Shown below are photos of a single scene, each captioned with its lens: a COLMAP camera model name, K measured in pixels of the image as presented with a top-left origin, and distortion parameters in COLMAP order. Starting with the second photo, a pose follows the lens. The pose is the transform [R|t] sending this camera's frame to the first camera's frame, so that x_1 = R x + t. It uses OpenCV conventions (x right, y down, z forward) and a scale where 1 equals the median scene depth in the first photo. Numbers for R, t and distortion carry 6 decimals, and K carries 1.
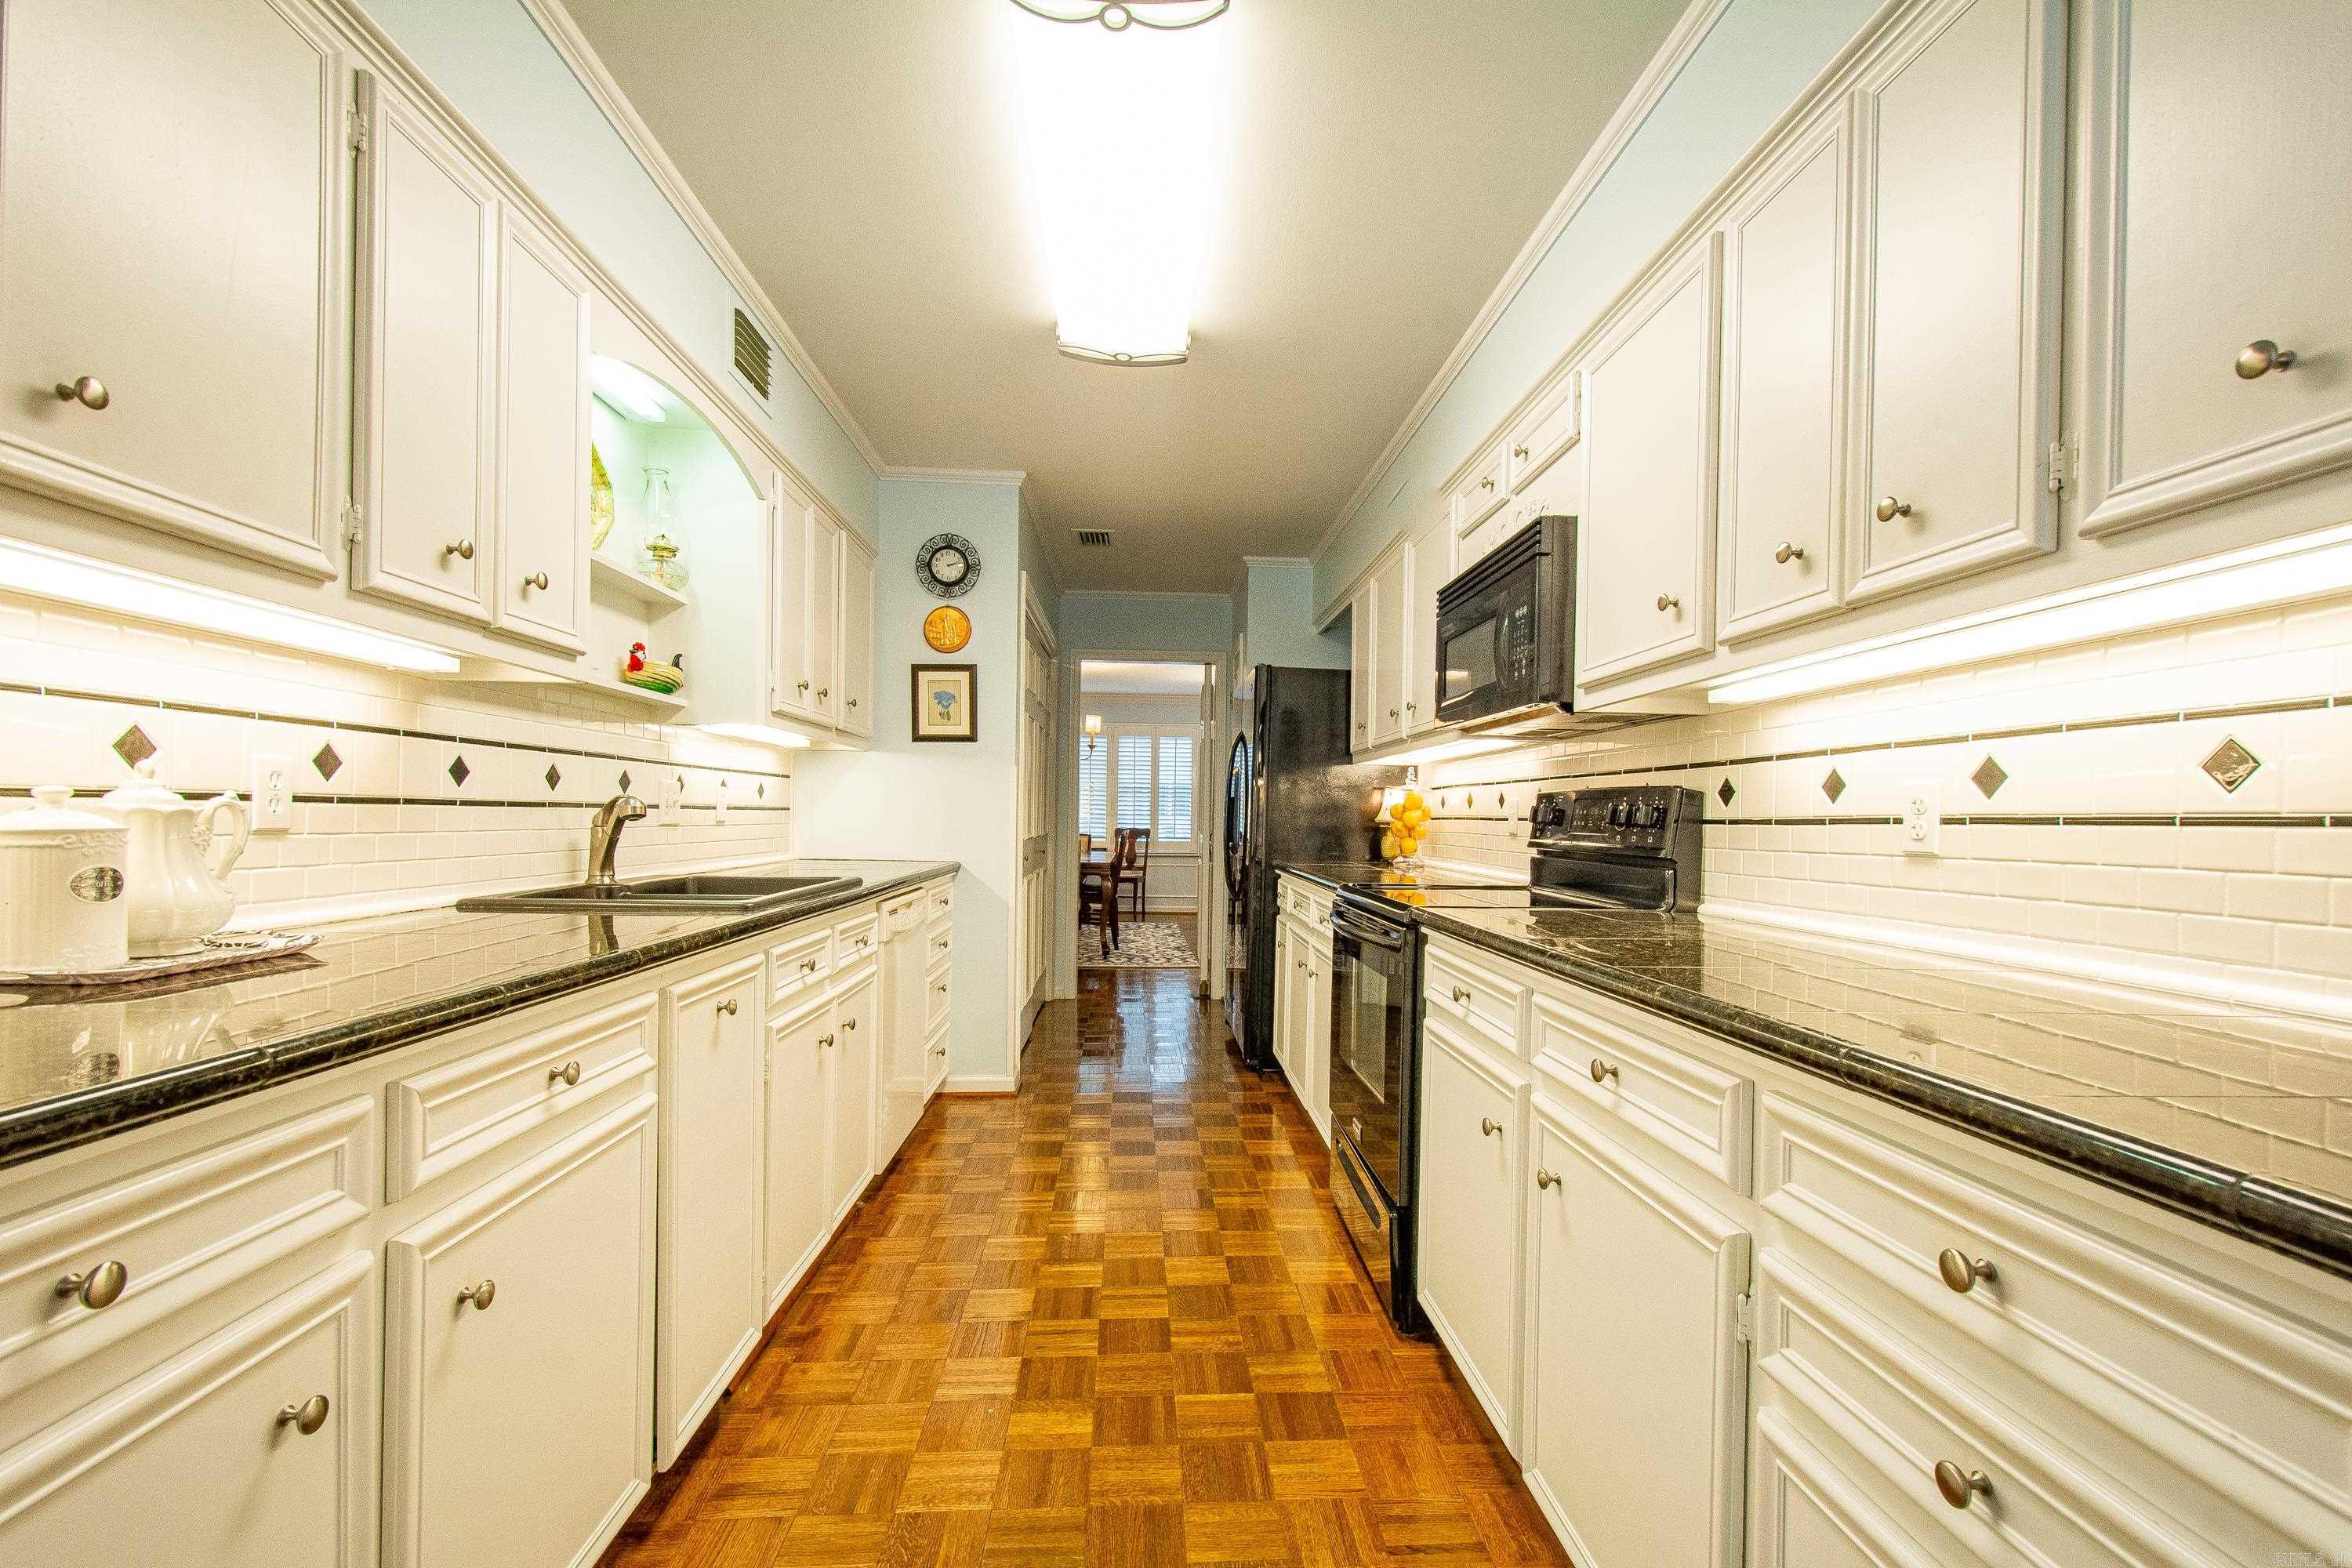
lens RADIAL K [[1027.8, 0, 1169.5], [0, 1027.8, 810.1], [0, 0, 1]] dist [0.019647, -0.007764]
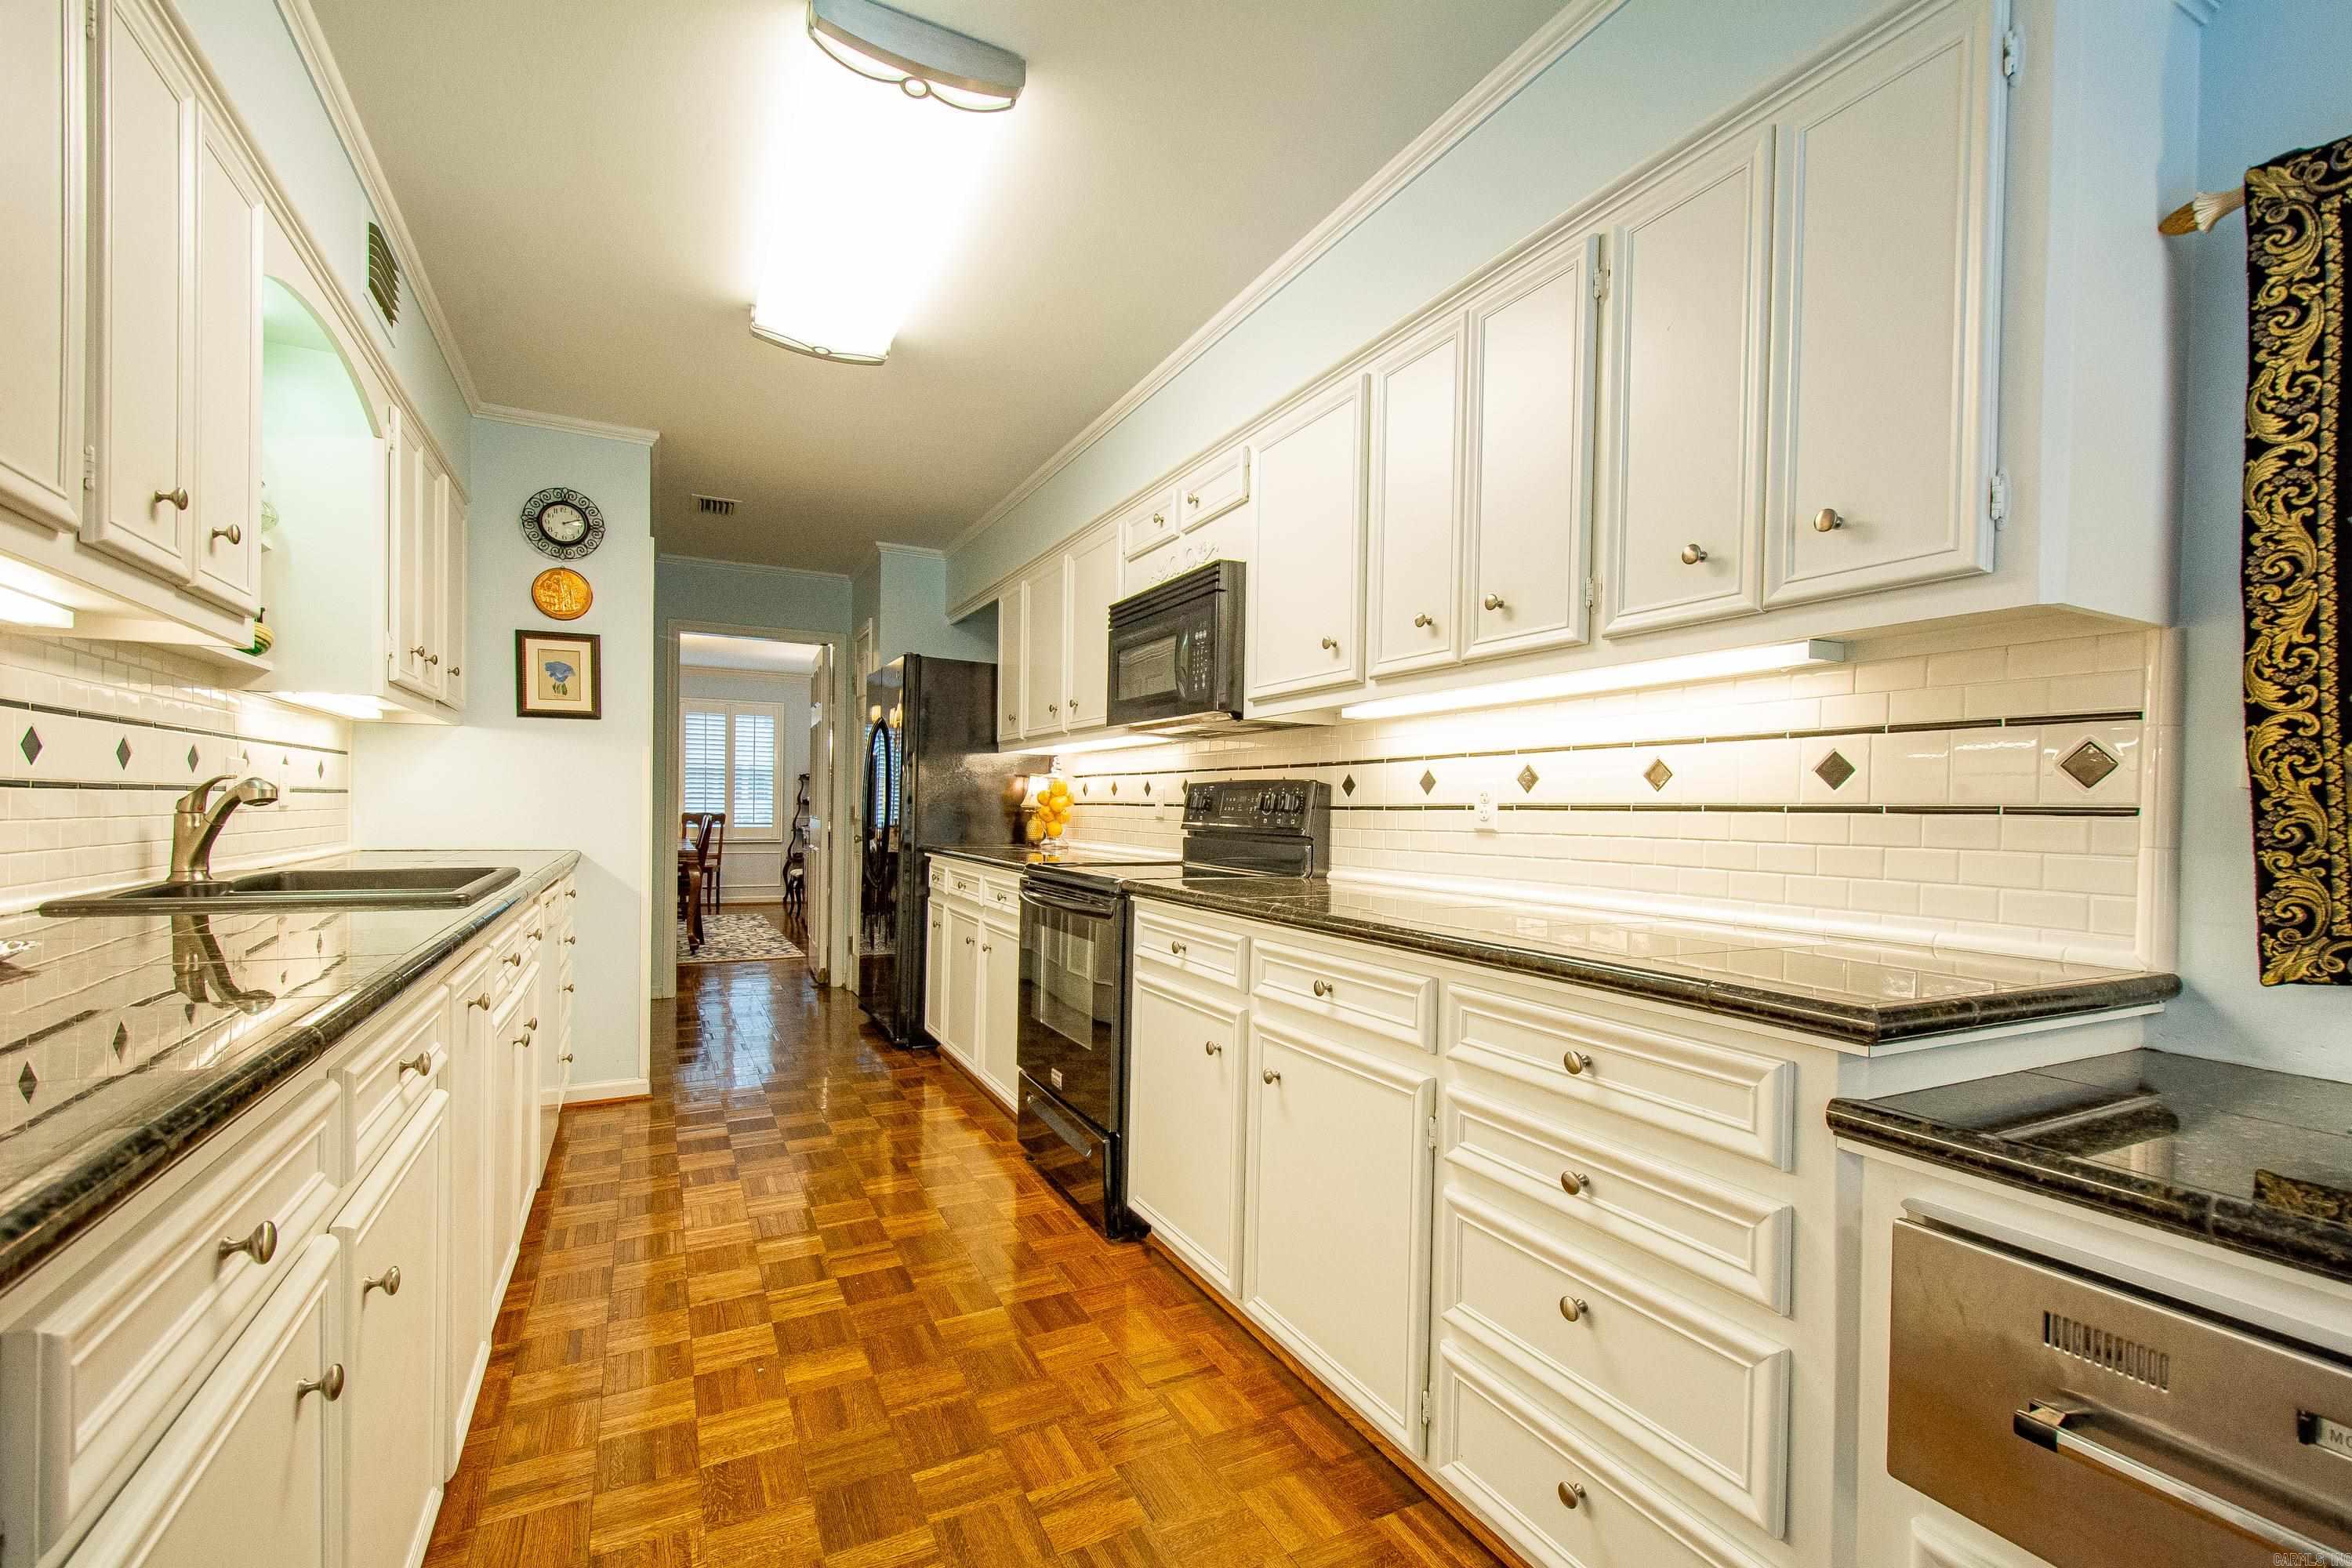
lens RADIAL K [[1027.8, 0, 1174.7], [0, 1027.8, 807.2], [0, 0, 1]] dist [0.019647, -0.007764]
pose [[0.915317, 0.000482, 0.402734, -0.174012], [-0.005443, 0.999923, 0.011173, -0.002728], [-0.402698, -0.012419, 0.915249, -0.100551]]
